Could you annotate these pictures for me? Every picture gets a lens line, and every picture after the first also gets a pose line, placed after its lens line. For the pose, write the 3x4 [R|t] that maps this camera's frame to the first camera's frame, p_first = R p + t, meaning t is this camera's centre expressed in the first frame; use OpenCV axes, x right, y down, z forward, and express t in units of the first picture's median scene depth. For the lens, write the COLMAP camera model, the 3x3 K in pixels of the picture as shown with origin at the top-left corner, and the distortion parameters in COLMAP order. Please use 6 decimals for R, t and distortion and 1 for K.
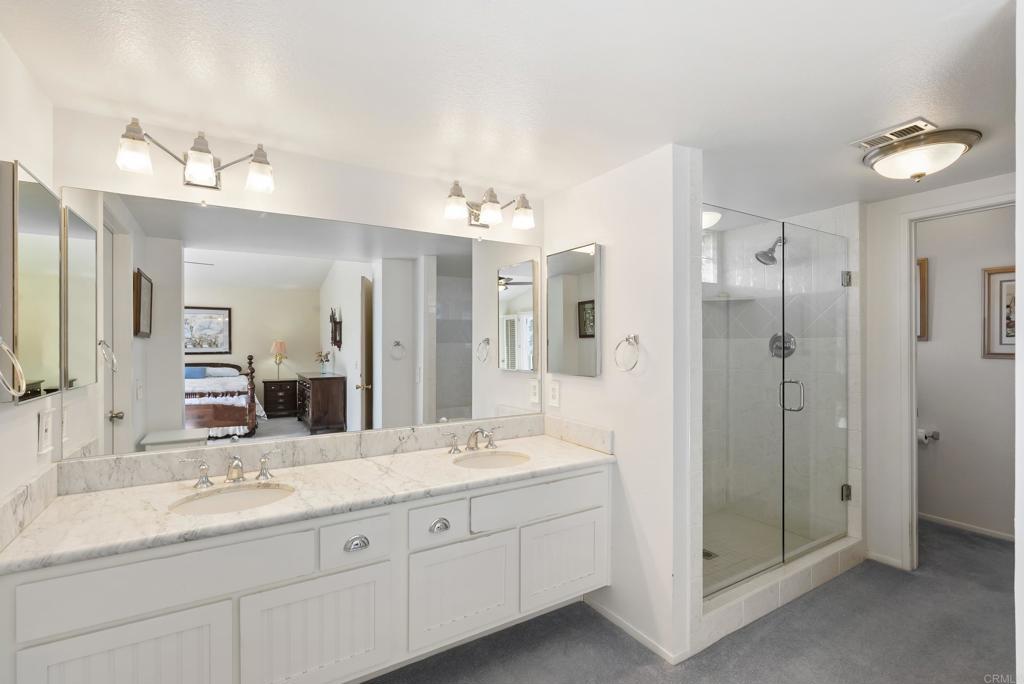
lens RADIAL K [[463.6, 0, 513.0], [0, 463.6, 343.5], [0, 0, 1]] dist [-0.003686, 0.000276]
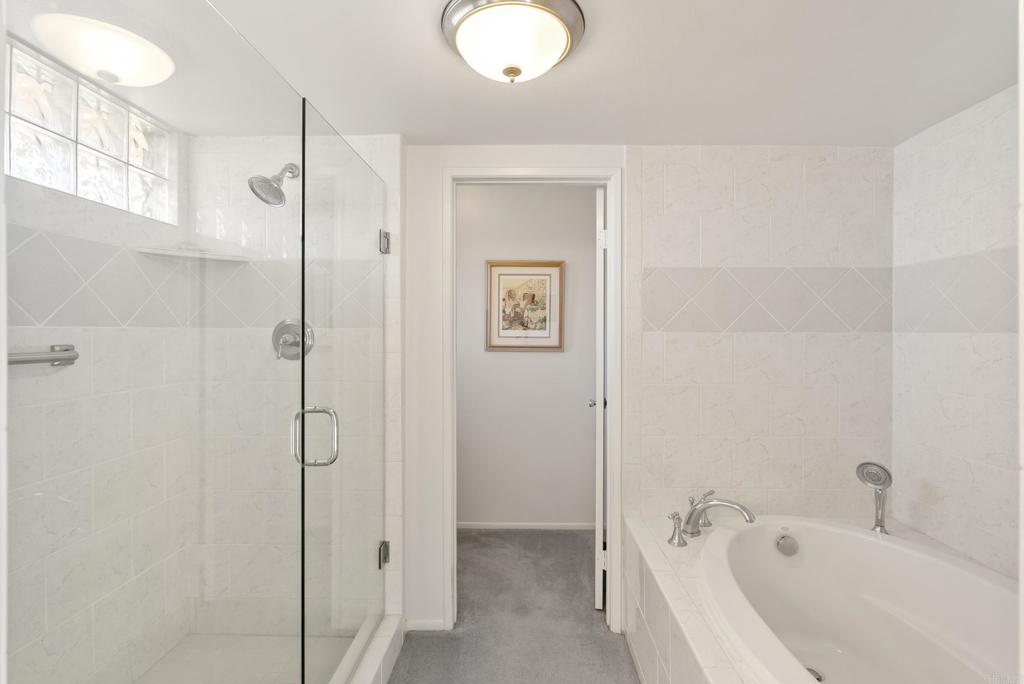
lens RADIAL K [[466.7, 0, 511.5], [0, 466.7, 336.1], [0, 0, 1]] dist [-0.001721, 0.000294]
pose [[0.550899, -0.002287, 0.834569, 0.226405], [-0.001695, 0.999991, 0.003859, -0.004372], [-0.834570, -0.003541, 0.550890, 0.422753]]
